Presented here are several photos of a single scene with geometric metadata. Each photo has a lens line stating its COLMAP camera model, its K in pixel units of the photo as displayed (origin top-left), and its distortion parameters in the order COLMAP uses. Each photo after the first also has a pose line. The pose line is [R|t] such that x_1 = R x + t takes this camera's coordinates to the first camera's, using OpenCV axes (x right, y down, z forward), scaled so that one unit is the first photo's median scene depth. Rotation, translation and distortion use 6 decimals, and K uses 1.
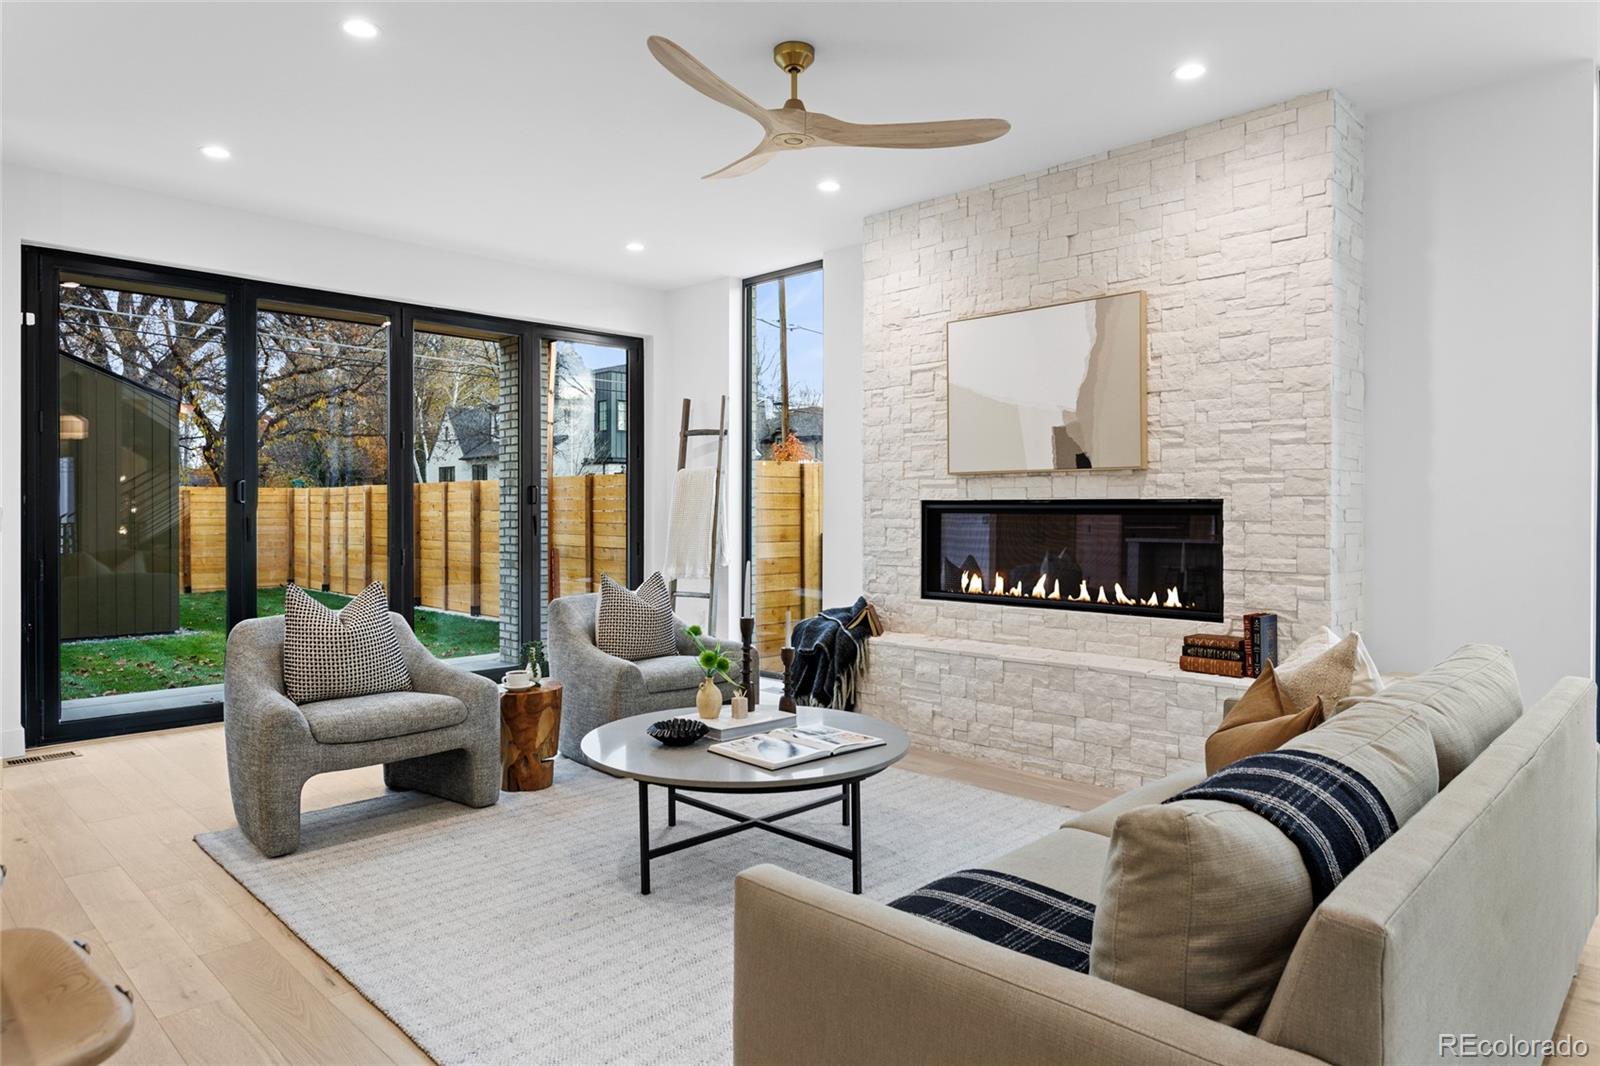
lens RADIAL K [[975.1, 0, 797.5], [0, 975.1, 518.0], [0, 0, 1]] dist [-0.028892, 0.025942]
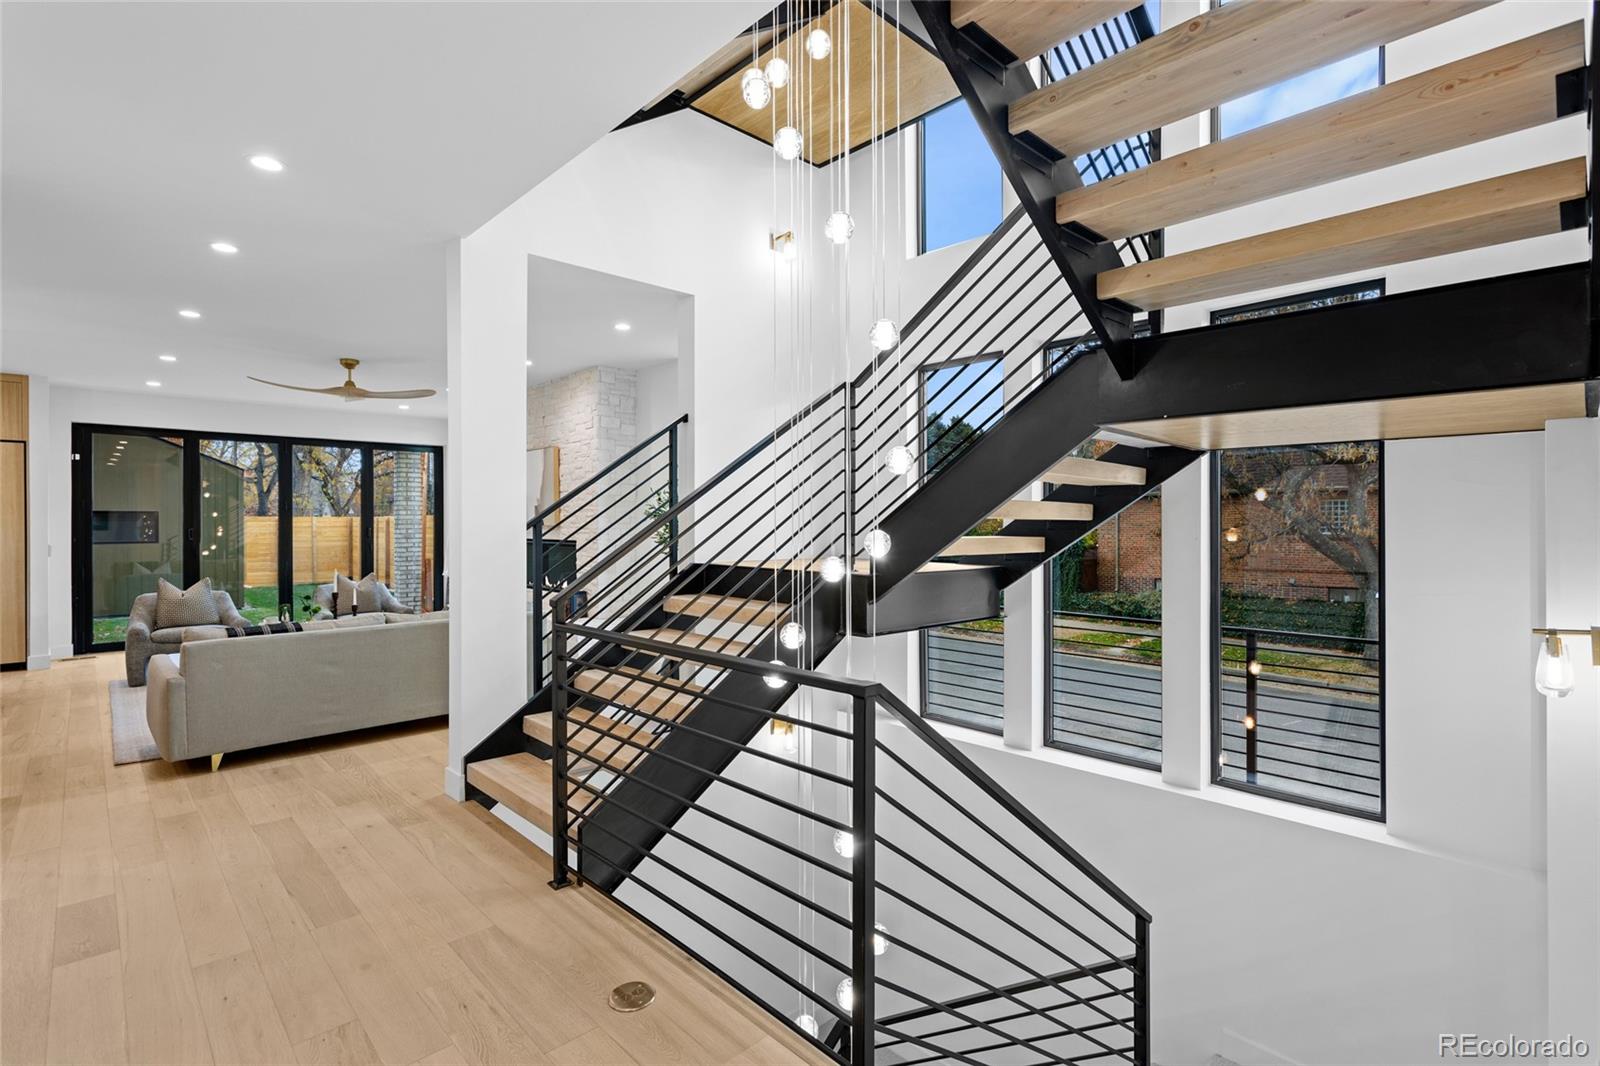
lens RADIAL K [[753.7, 0, 798.5], [0, 753.7, 525.6], [0, 0, 1]] dist [0.000979, 0.000488]
pose [[0.999526, -0.003740, -0.030542, 0.877216], [0.003616, 0.999985, -0.004123, -0.039465], [0.030557, 0.004010, 0.999525, -0.641351]]
